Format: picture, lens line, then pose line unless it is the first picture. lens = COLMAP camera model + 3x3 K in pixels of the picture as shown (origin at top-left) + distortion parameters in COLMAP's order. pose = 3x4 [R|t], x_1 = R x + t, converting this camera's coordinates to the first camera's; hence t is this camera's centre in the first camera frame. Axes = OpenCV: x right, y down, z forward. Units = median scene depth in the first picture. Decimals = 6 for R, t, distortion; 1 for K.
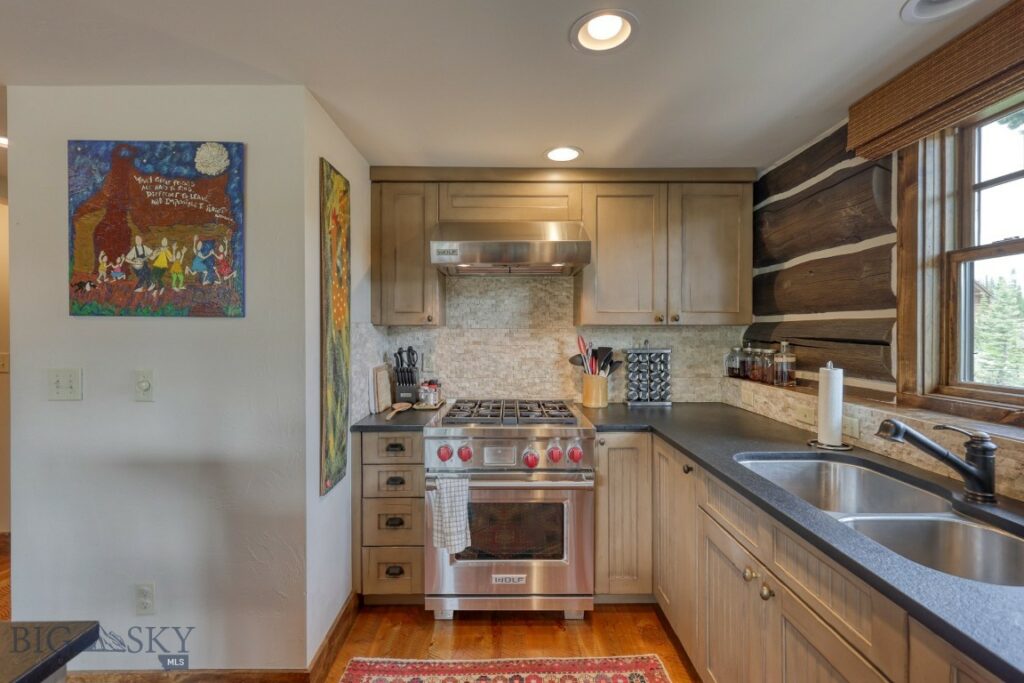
lens RADIAL K [[451.9, 0, 518.6], [0, 451.9, 332.0], [0, 0, 1]] dist [0.003556, -0.001414]
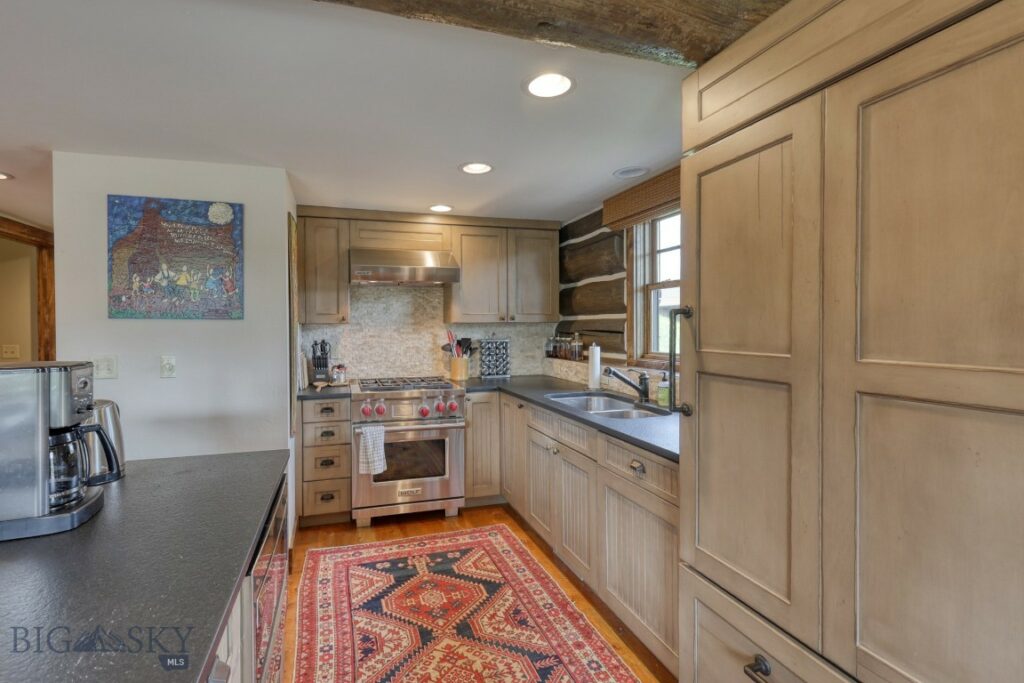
lens RADIAL K [[451.9, 0, 511.5], [0, 451.9, 333.3], [0, 0, 1]] dist [0.003556, -0.001414]
pose [[0.943729, -0.011762, 0.330510, -0.195157], [0.007891, 0.999884, 0.013051, 0.000934], [-0.330625, -0.009709, 0.943712, -0.531403]]
